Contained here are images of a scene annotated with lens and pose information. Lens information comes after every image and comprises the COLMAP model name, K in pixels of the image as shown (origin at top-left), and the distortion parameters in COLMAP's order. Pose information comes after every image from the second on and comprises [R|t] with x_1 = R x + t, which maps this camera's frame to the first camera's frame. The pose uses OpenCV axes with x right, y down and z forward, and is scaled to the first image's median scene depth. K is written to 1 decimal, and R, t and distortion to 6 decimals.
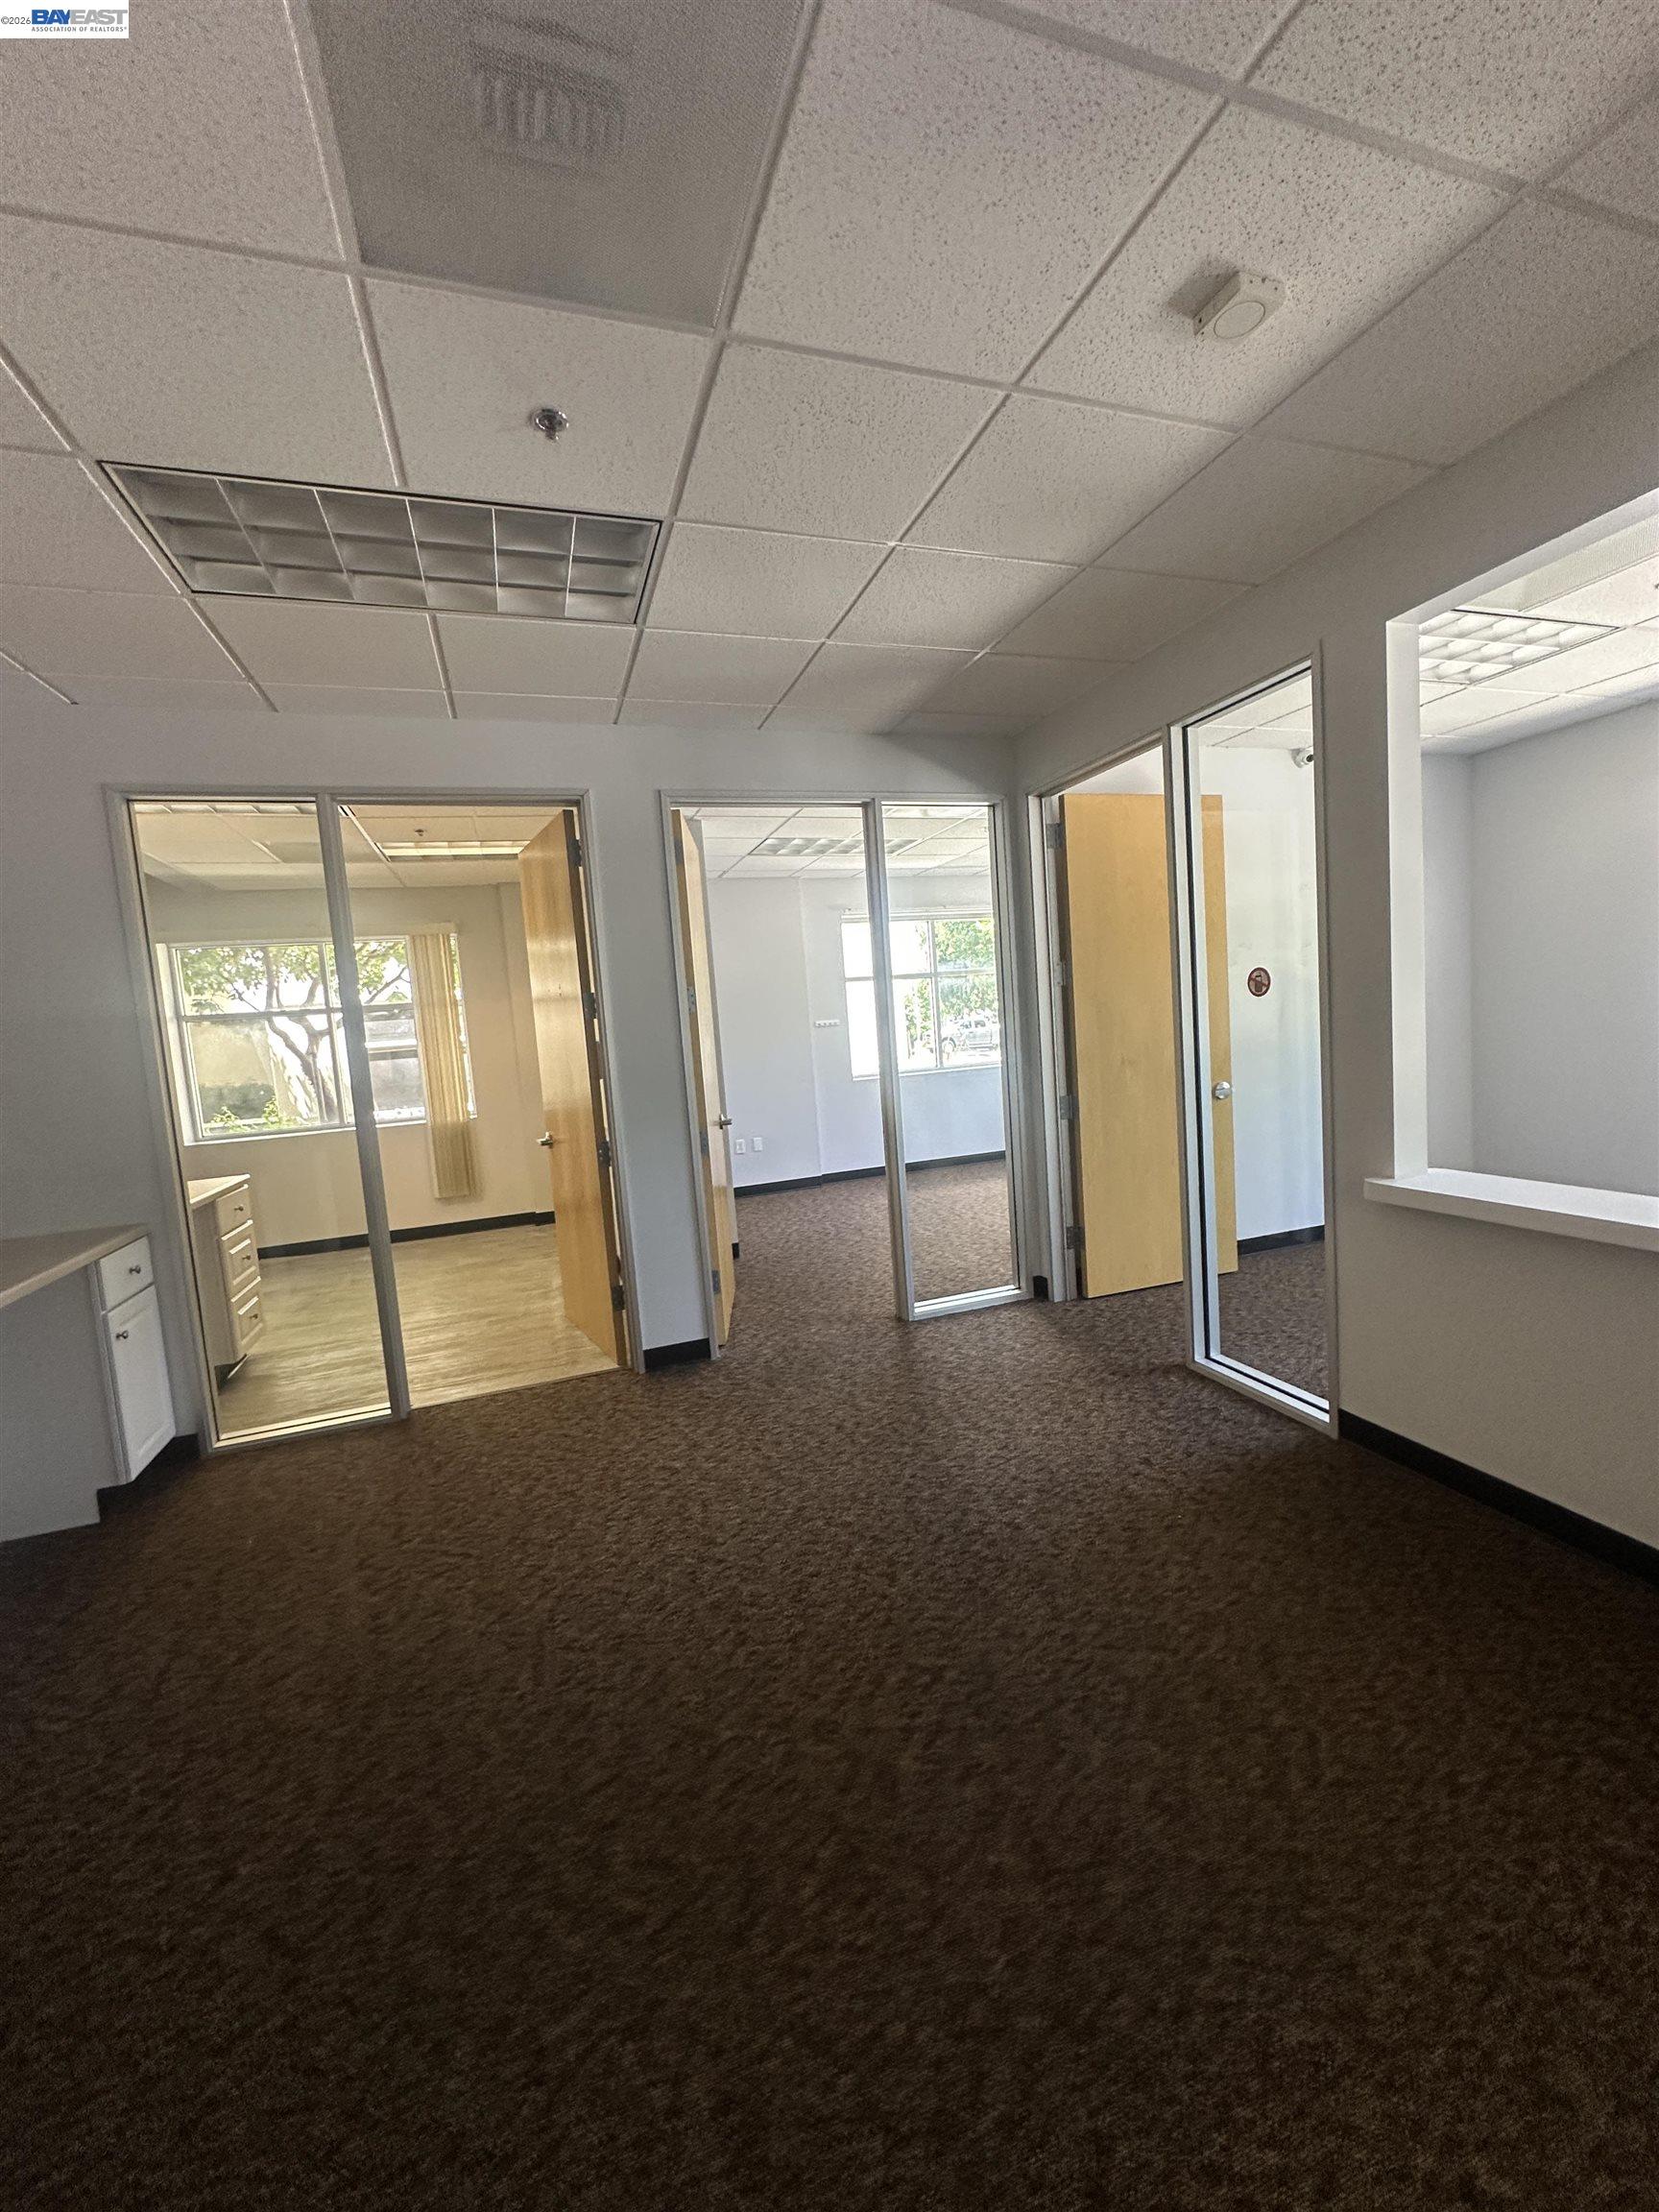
lens RADIAL K [[886.3, 0, 831.7], [0, 886.3, 1108.0], [0, 0, 1]] dist [-0.004545, 0.001297]
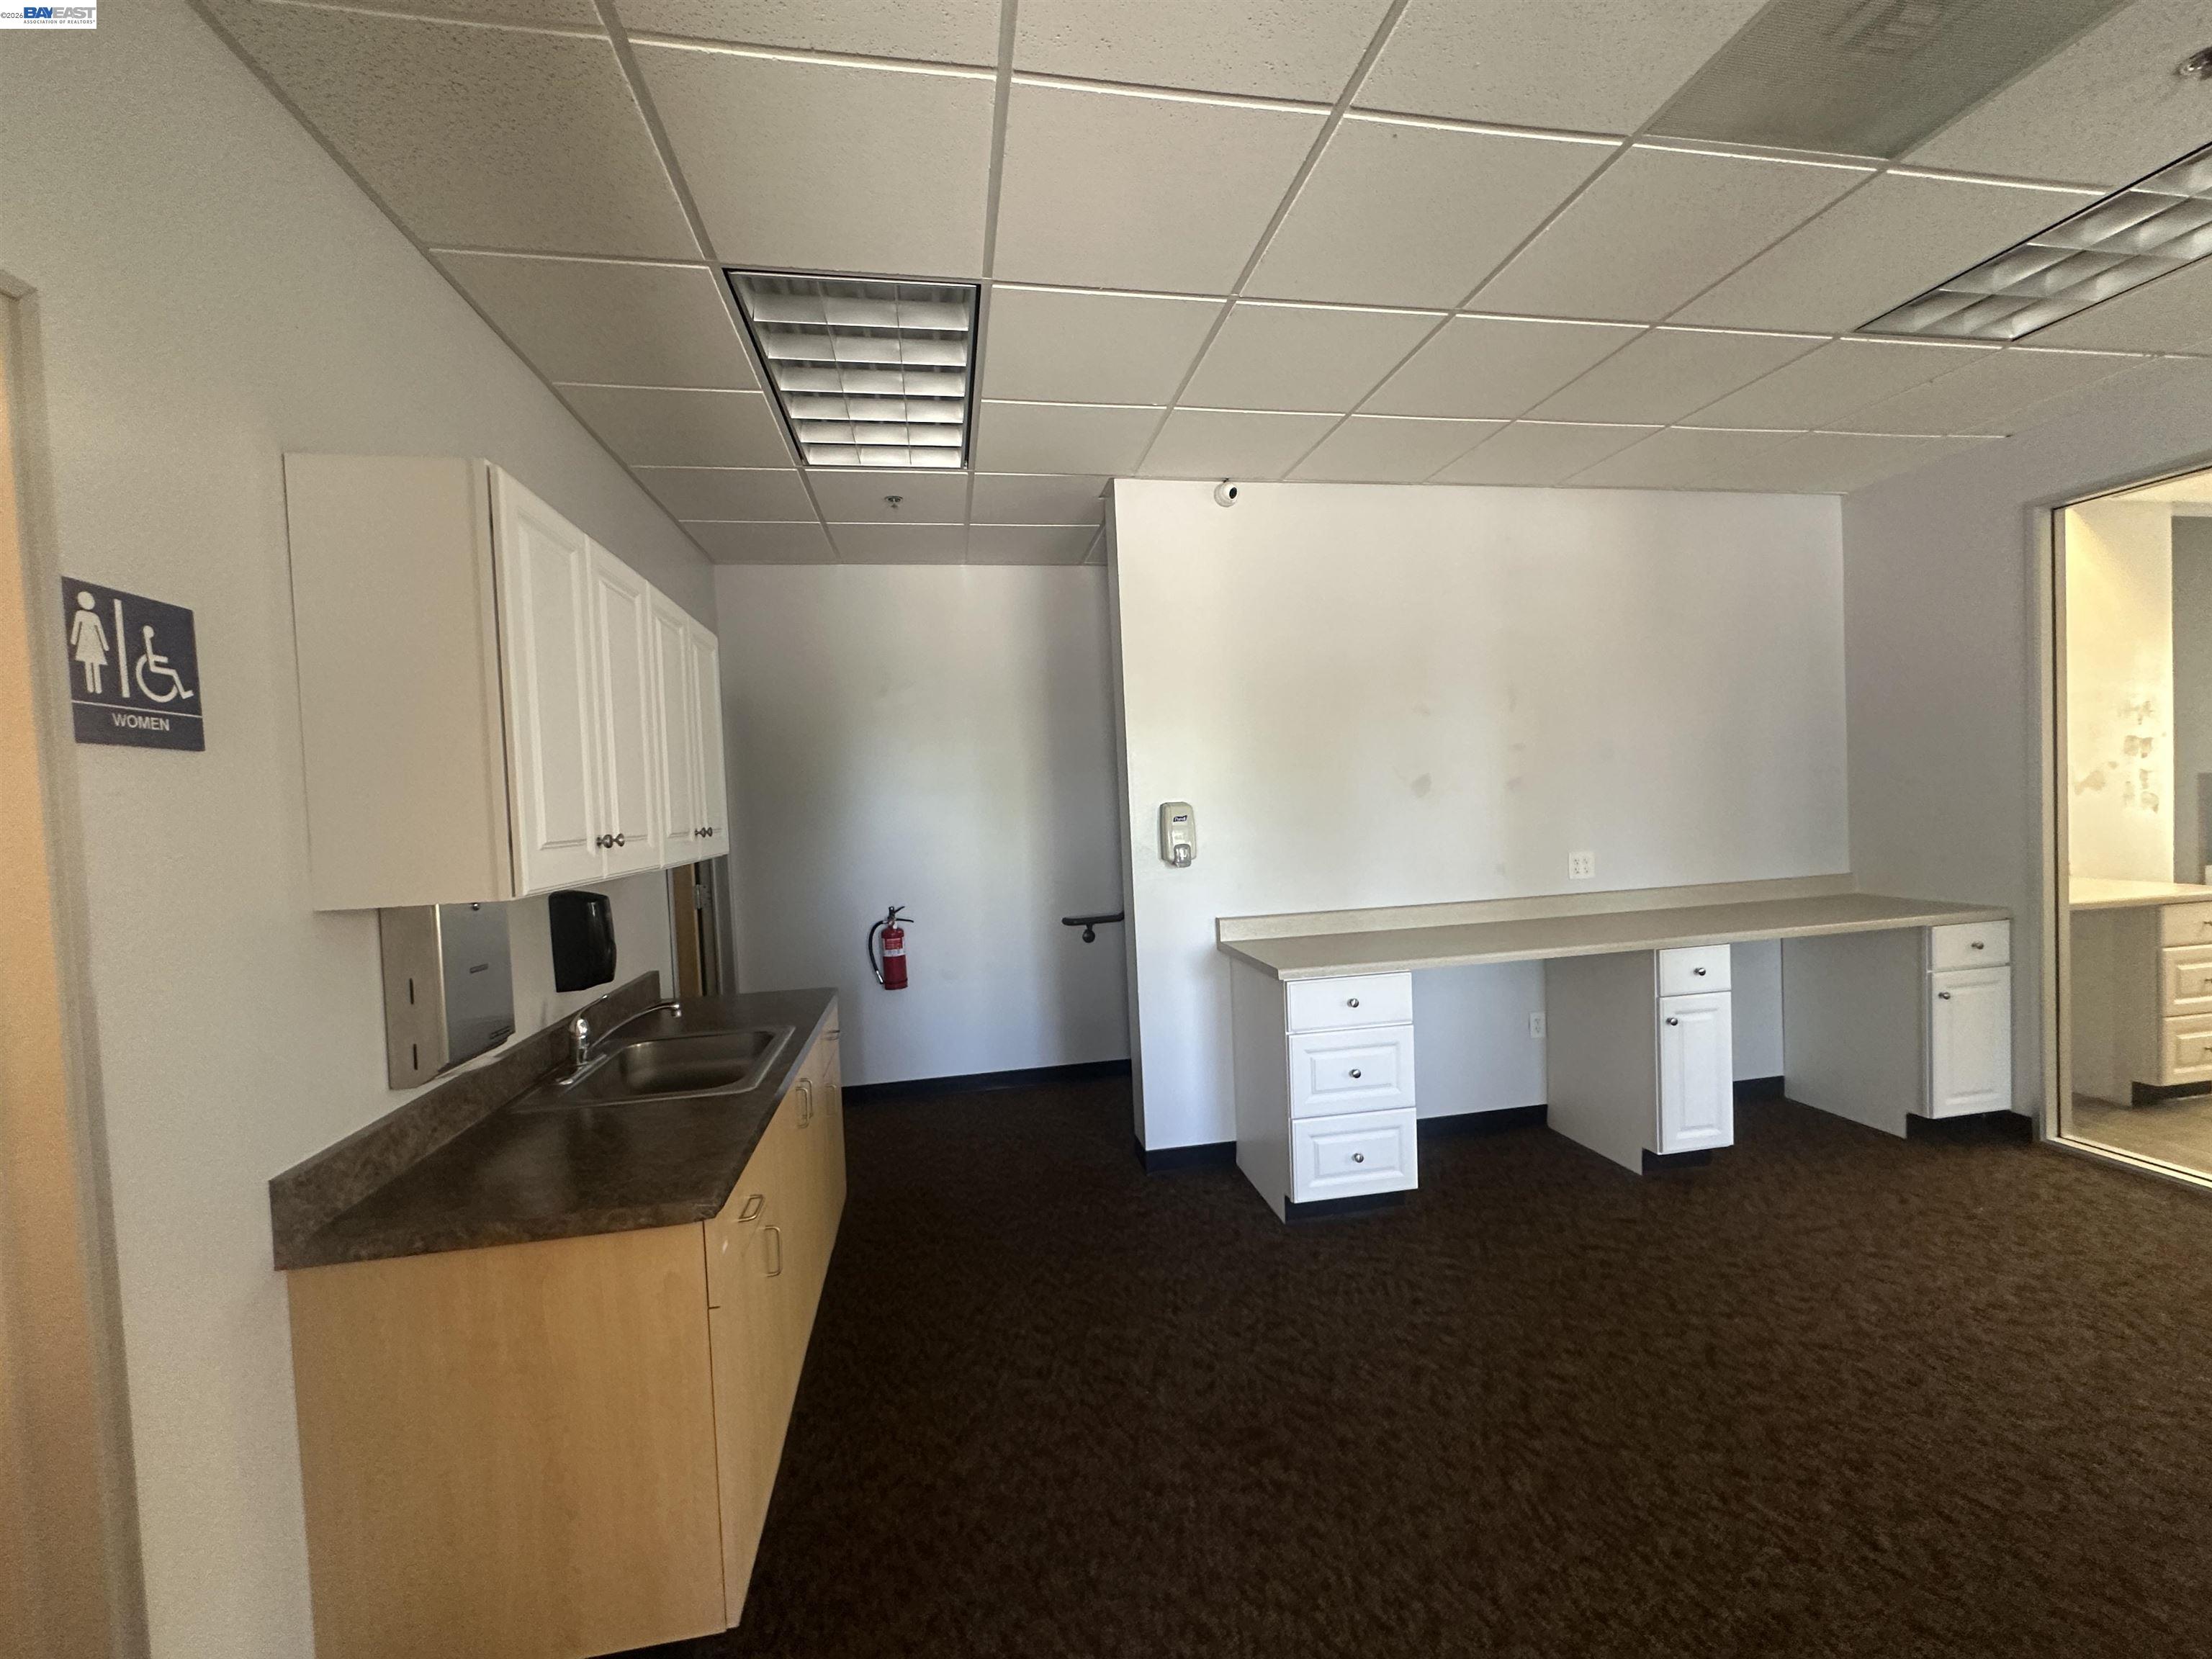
lens RADIAL K [[886.3, 0, 1107.2], [0, 886.3, 829.5], [0, 0, 1]] dist [-0.004545, 0.001297]
pose [[-0.145516, 0.110070, -0.983214, 0.434569], [-0.038989, 0.992382, 0.116867, -0.048759], [0.988587, 0.055340, -0.140116, 0.053511]]
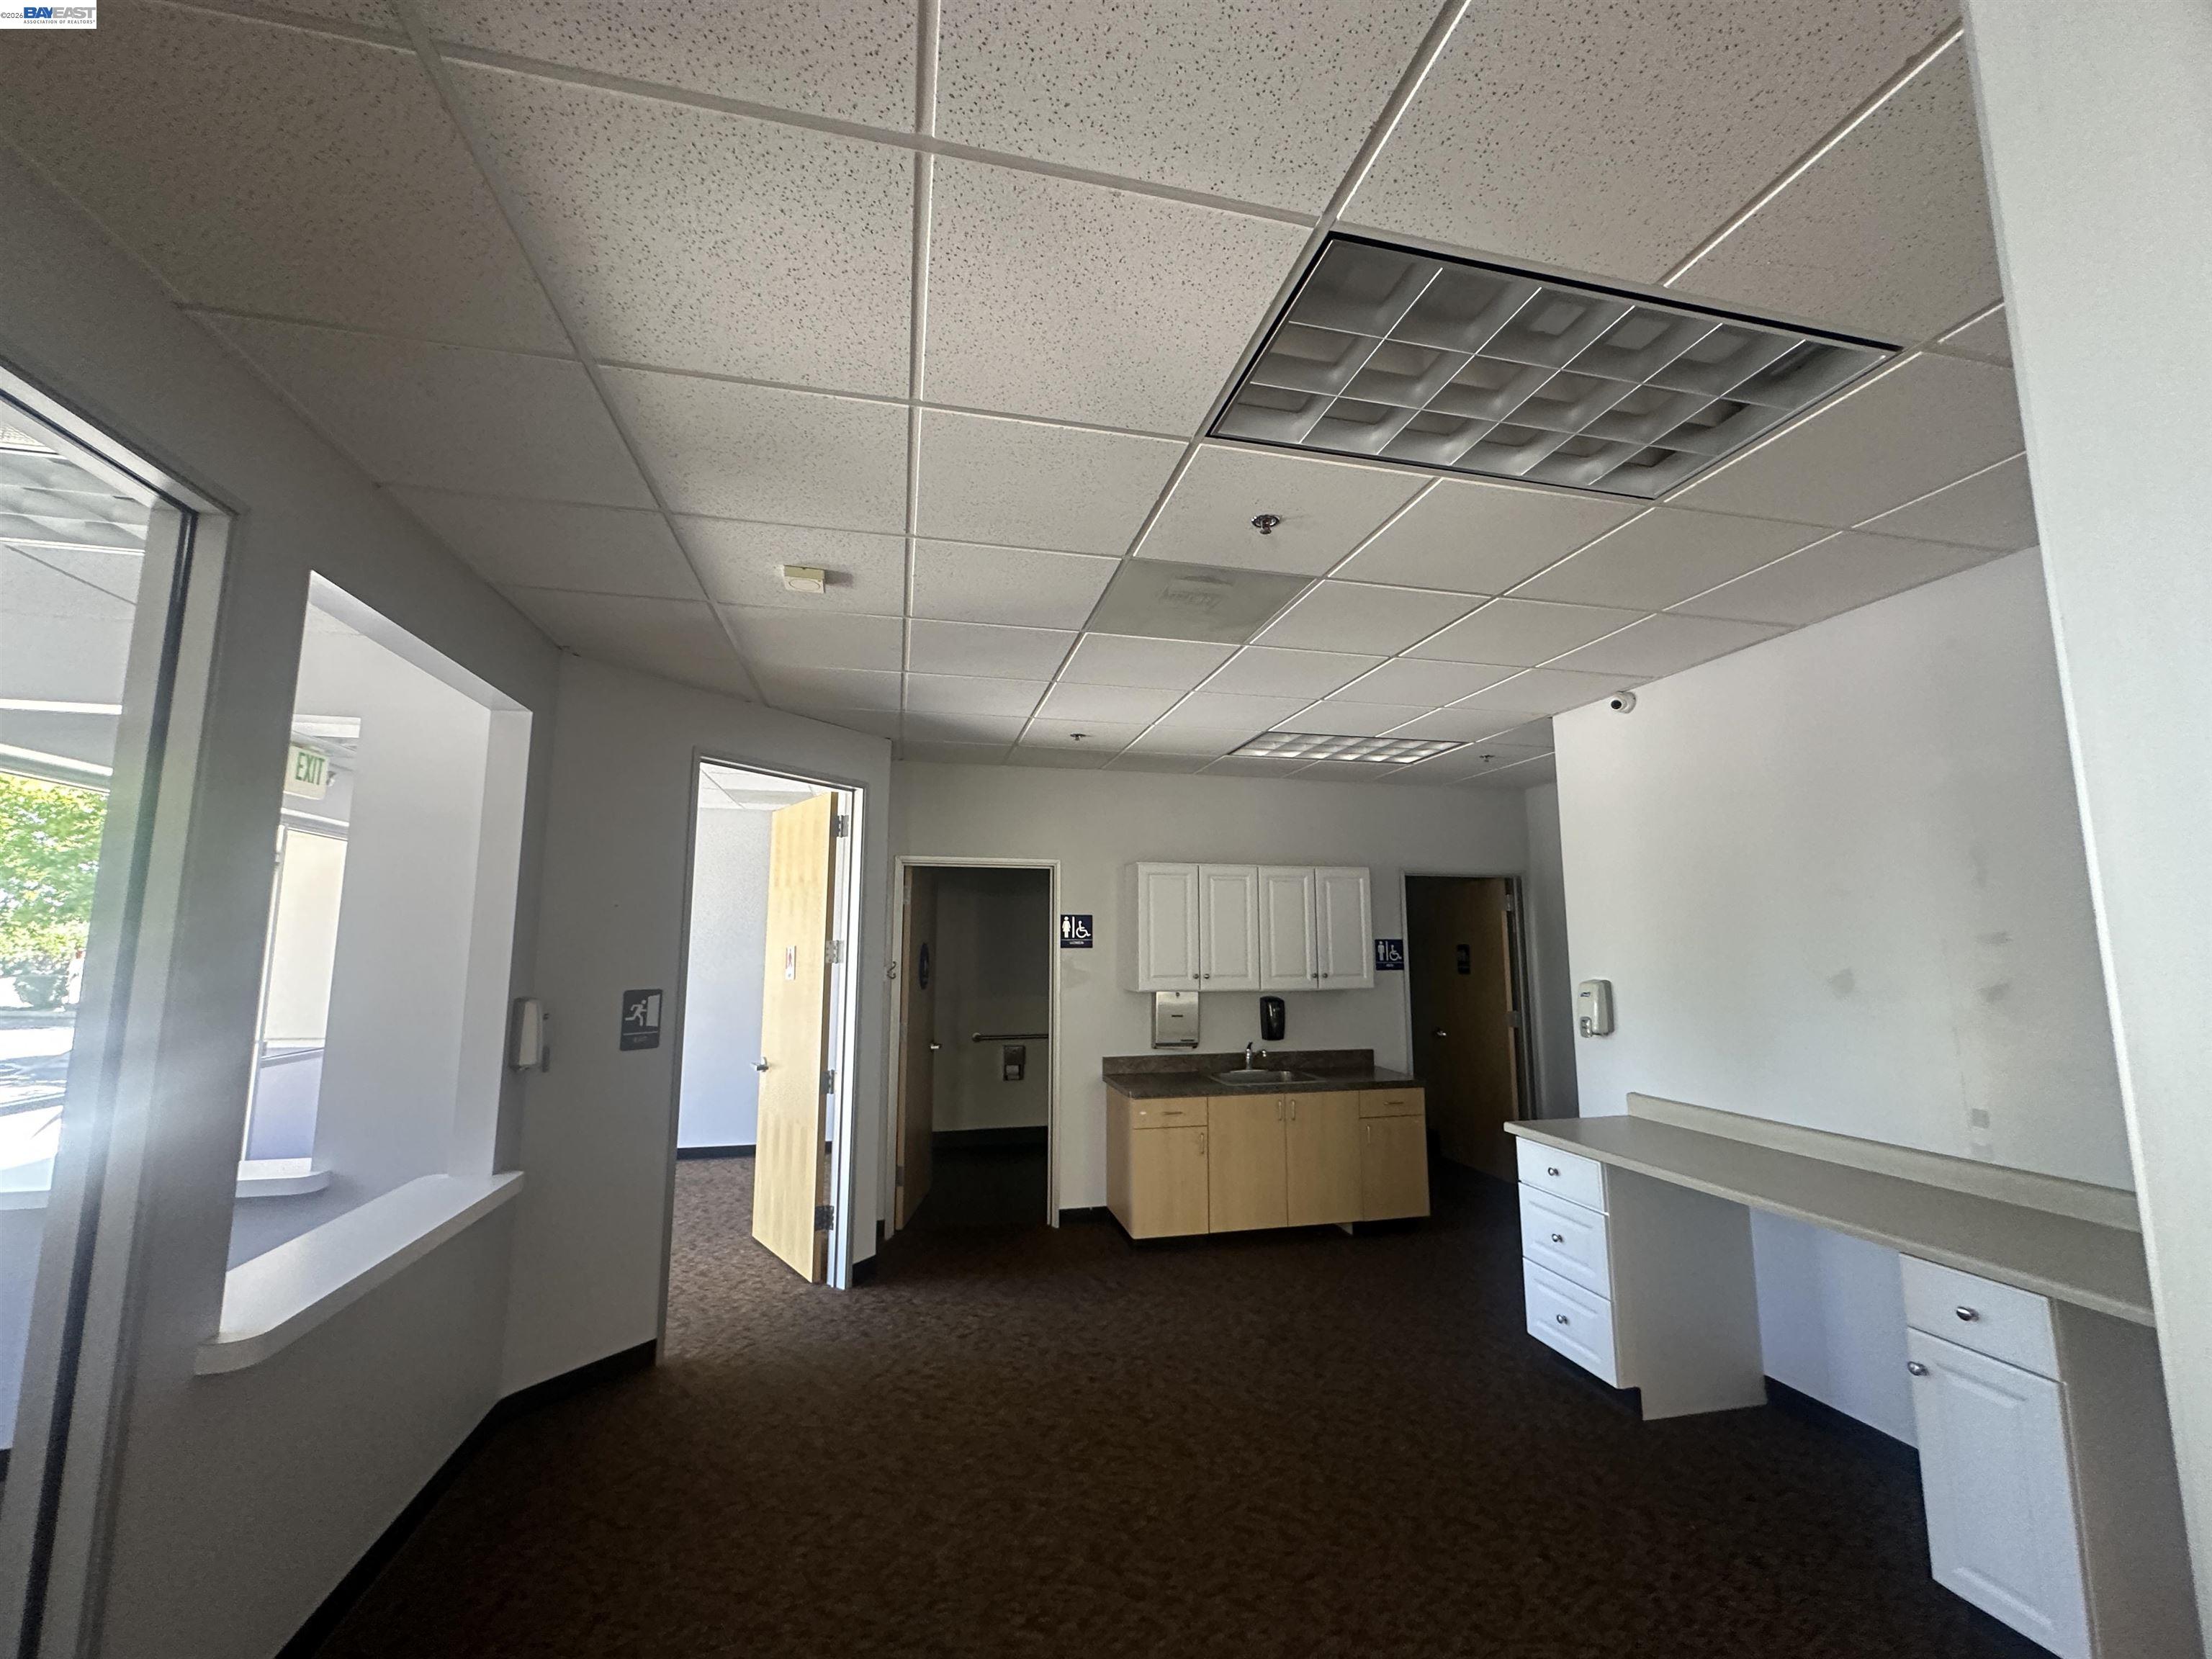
lens RADIAL K [[886.3, 0, 1105.3], [0, 886.3, 831.4], [0, 0, 1]] dist [-0.004545, 0.001297]
pose [[-0.992206, 0.086173, 0.090003, -0.093930], [0.082677, 0.995696, -0.041877, -0.169379], [-0.093224, -0.034110, -0.995061, 1.280043]]
